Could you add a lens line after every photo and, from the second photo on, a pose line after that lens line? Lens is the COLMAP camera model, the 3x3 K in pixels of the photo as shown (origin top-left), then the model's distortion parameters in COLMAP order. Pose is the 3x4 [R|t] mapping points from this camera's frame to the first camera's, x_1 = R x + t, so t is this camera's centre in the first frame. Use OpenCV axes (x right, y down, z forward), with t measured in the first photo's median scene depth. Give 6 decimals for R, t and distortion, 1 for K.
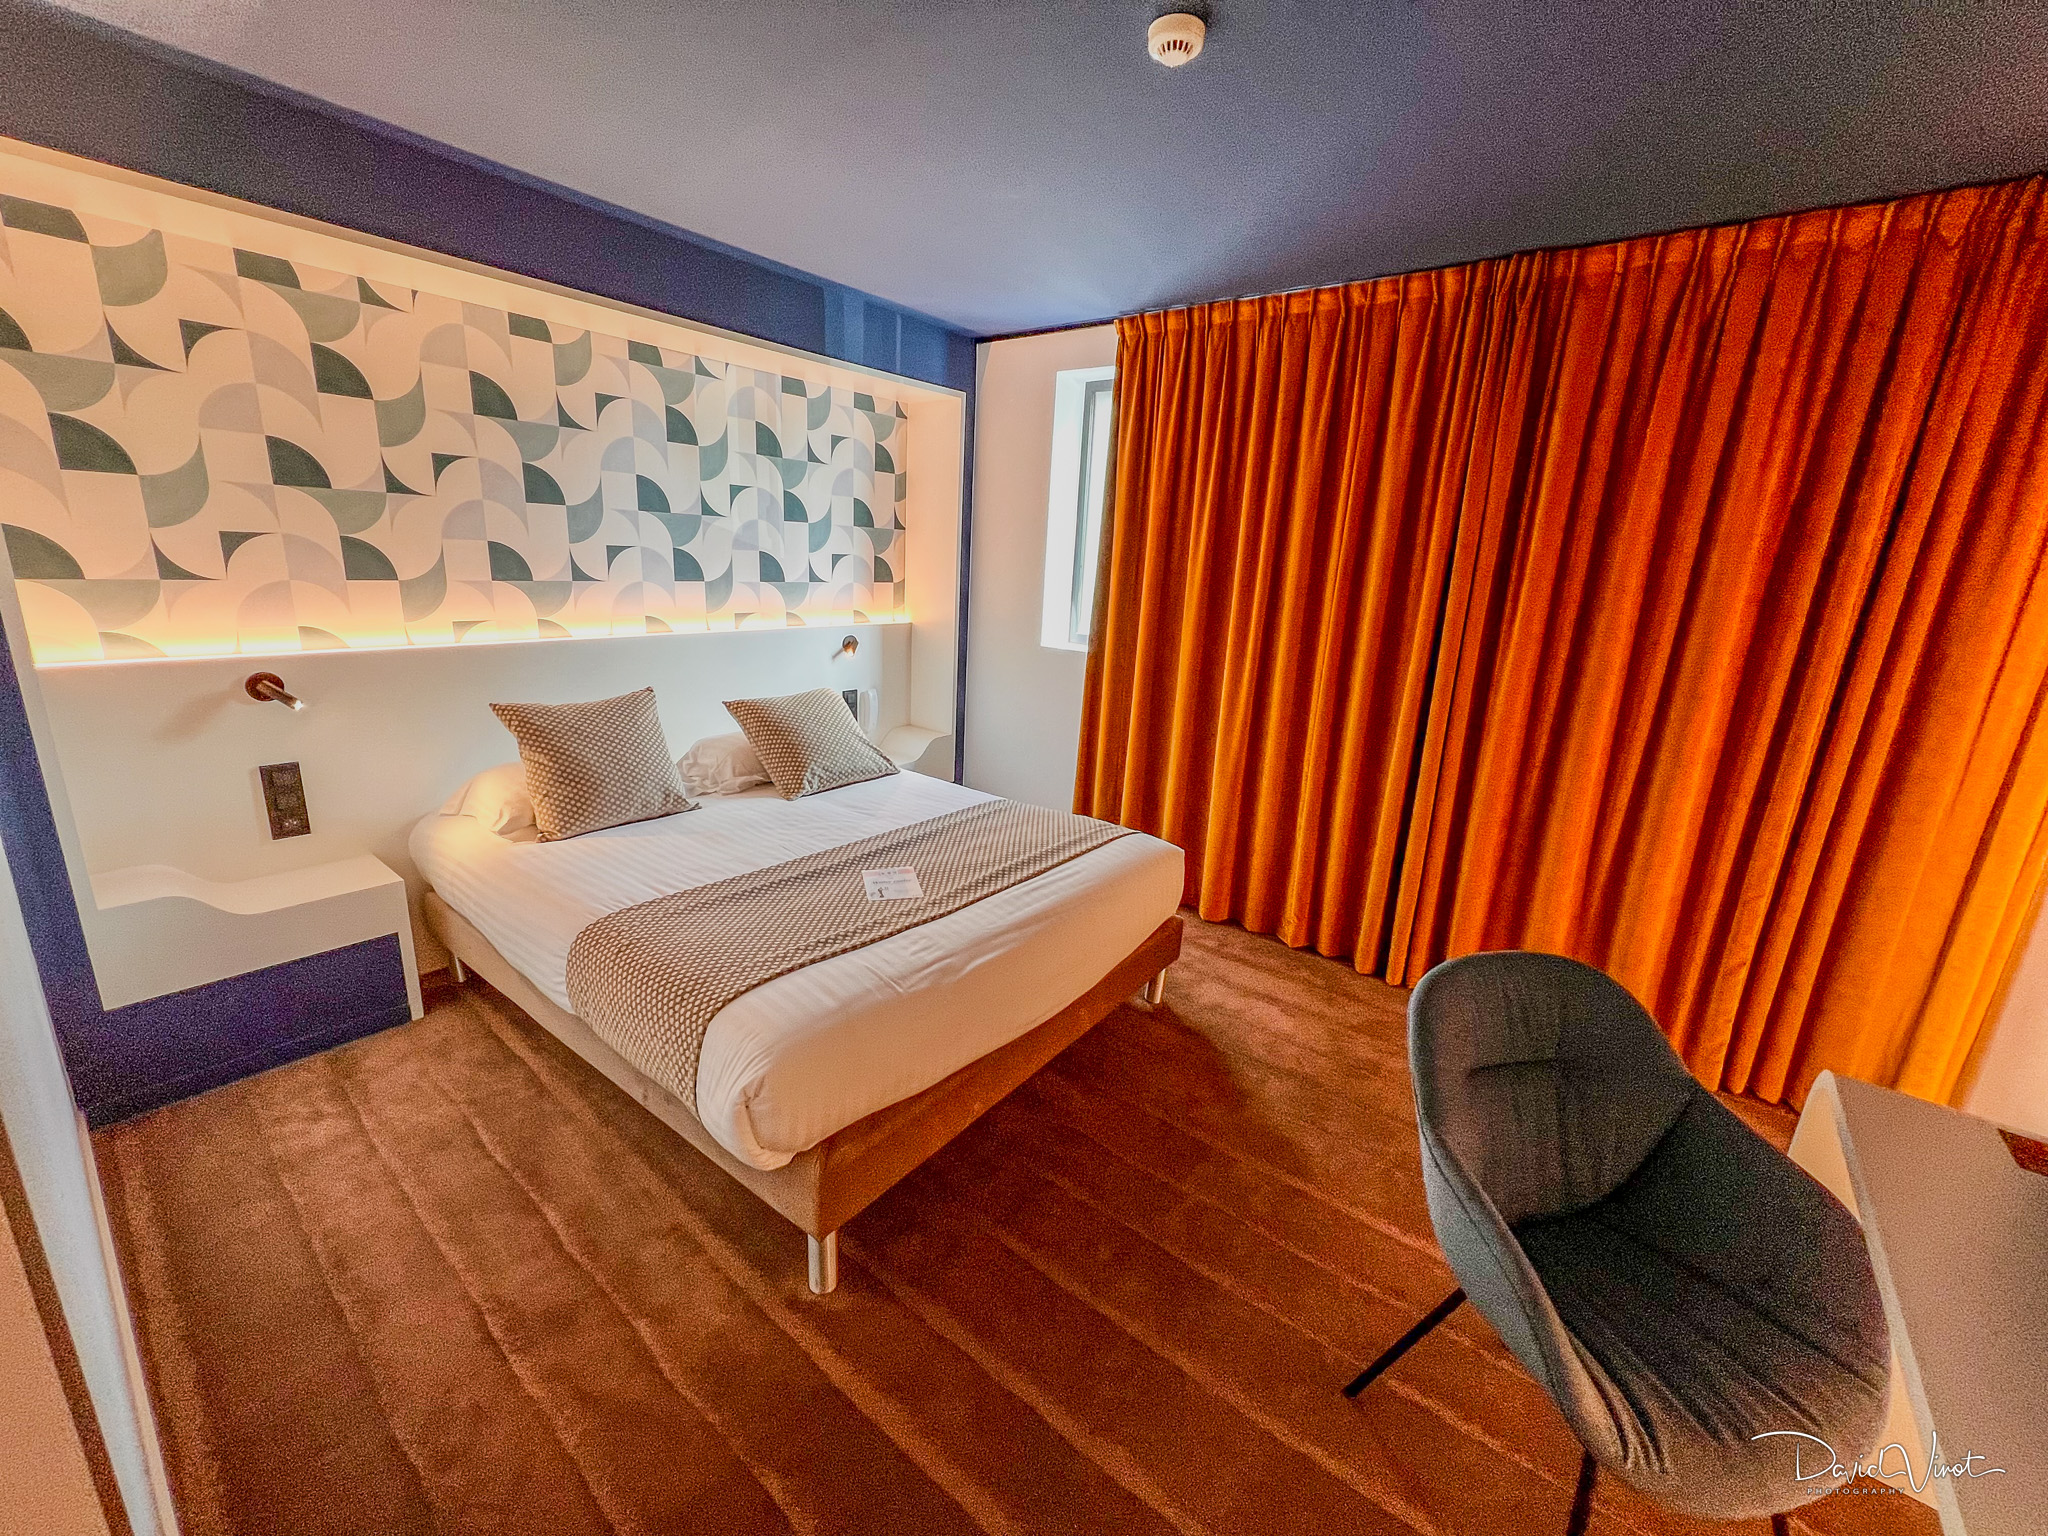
lens RADIAL K [[819.1, 0, 1039.1], [0, 819.1, 772.0], [0, 0, 1]] dist [-0.000945, -0.000180]
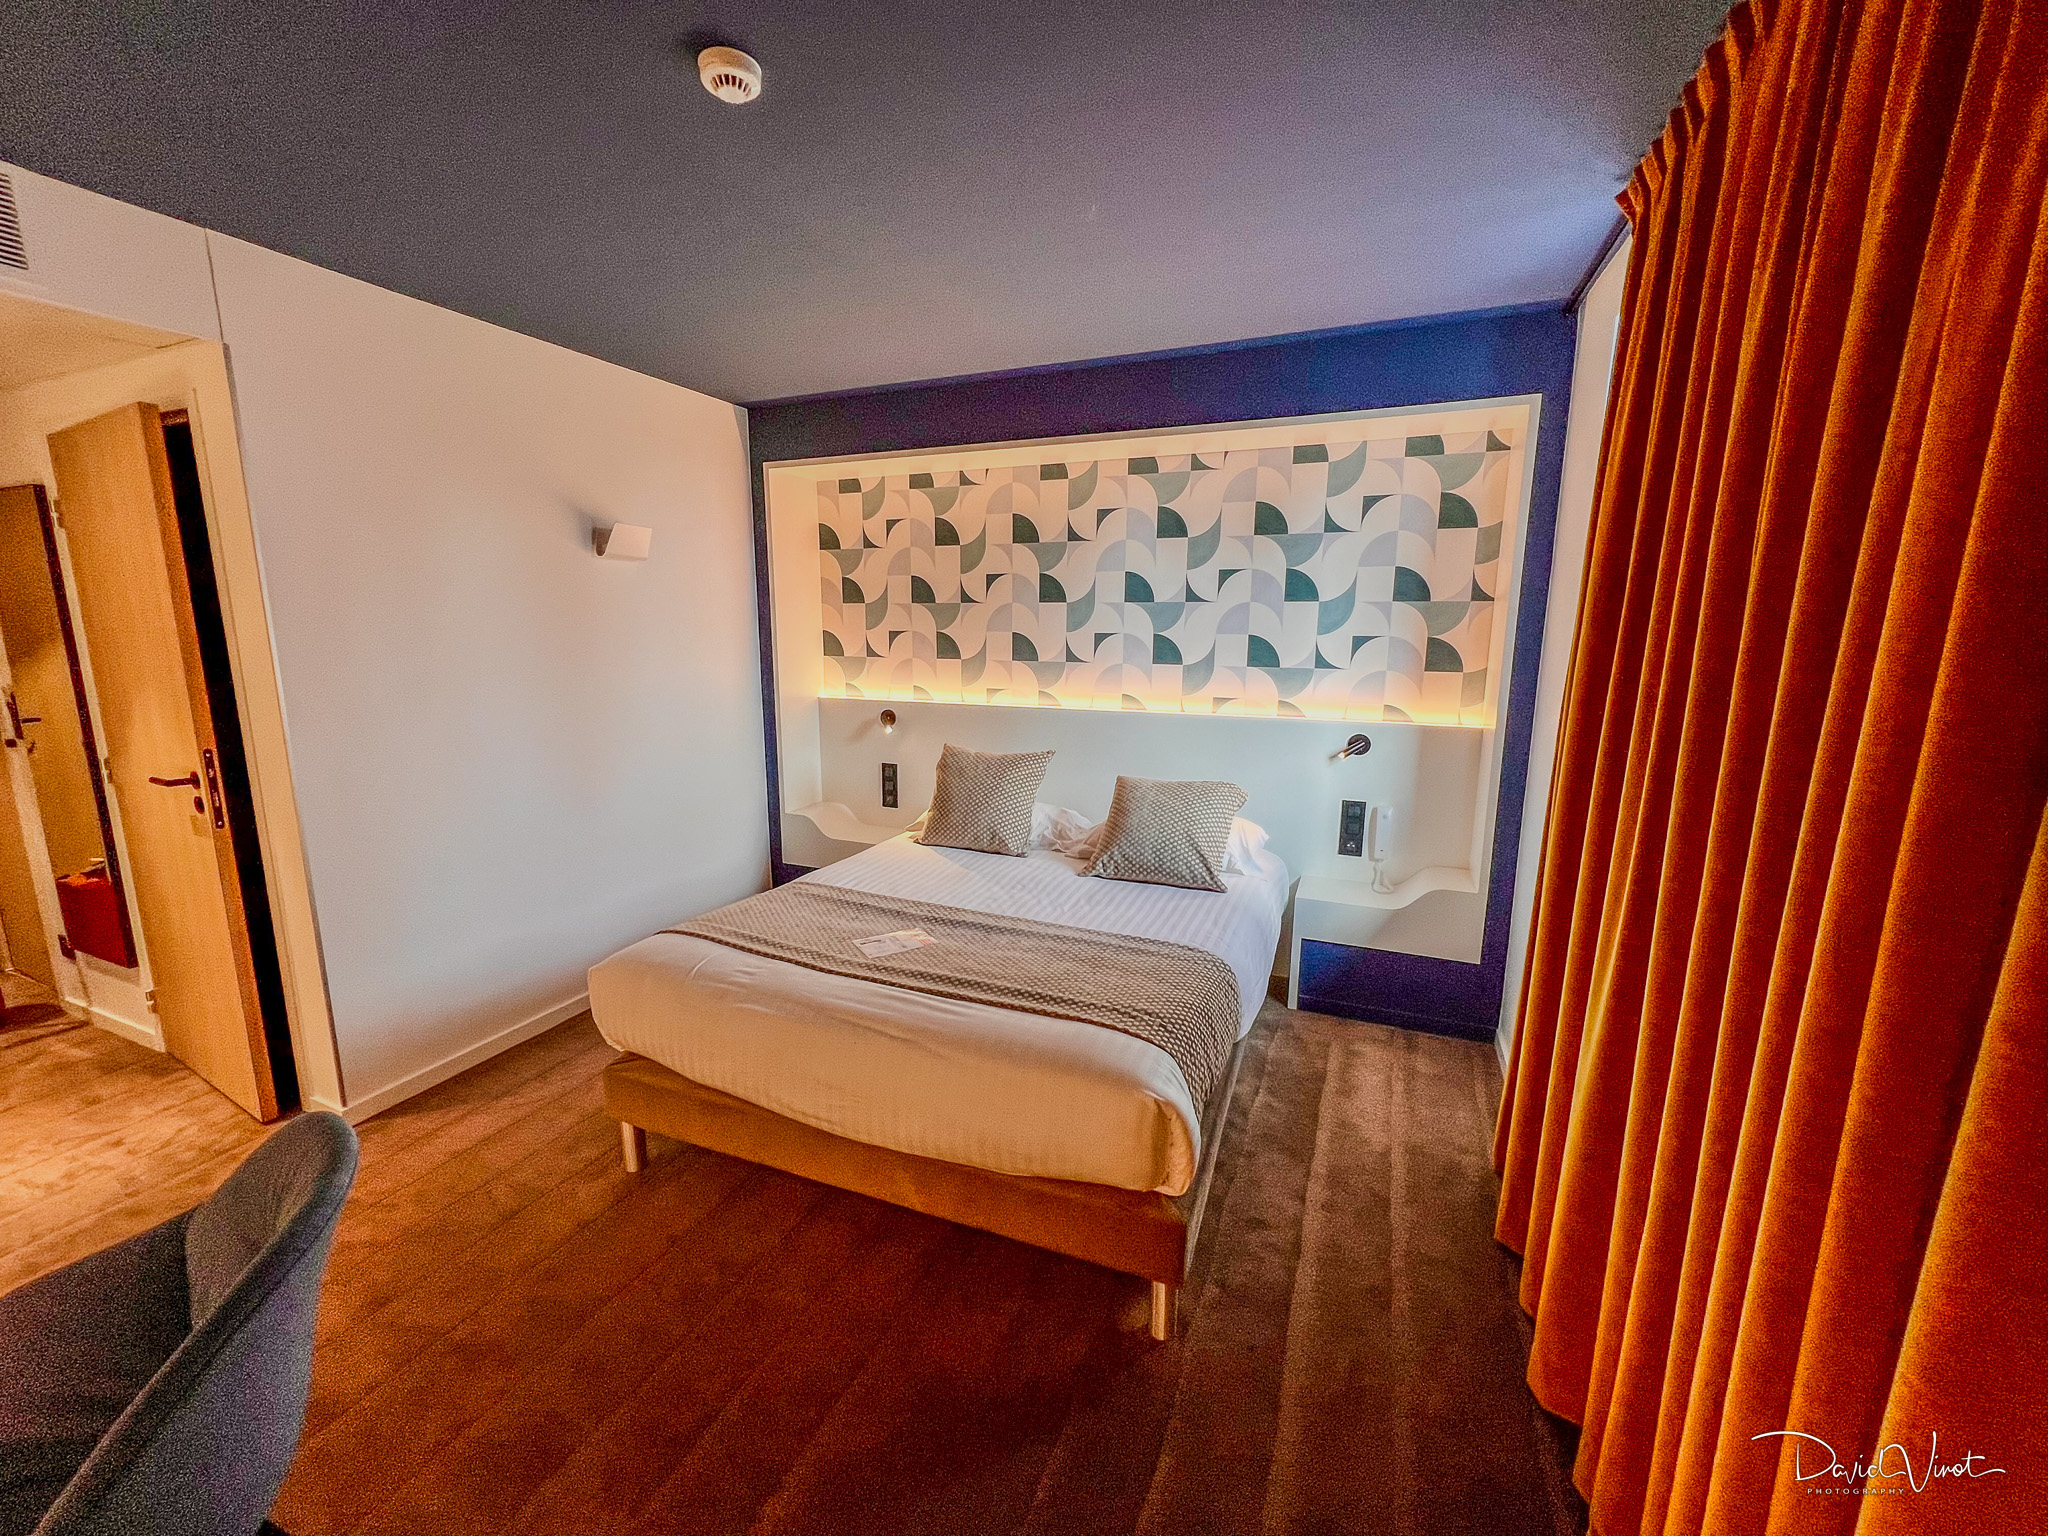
lens RADIAL K [[819.1, 0, 1029.4], [0, 819.1, 770.9], [0, 0, 1]] dist [-0.000945, -0.000180]
pose [[0.250987, 0.117323, -0.960854, 0.618016], [-0.248226, 0.967237, 0.053263, -0.124644], [0.935622, 0.225141, 0.271886, 0.641231]]
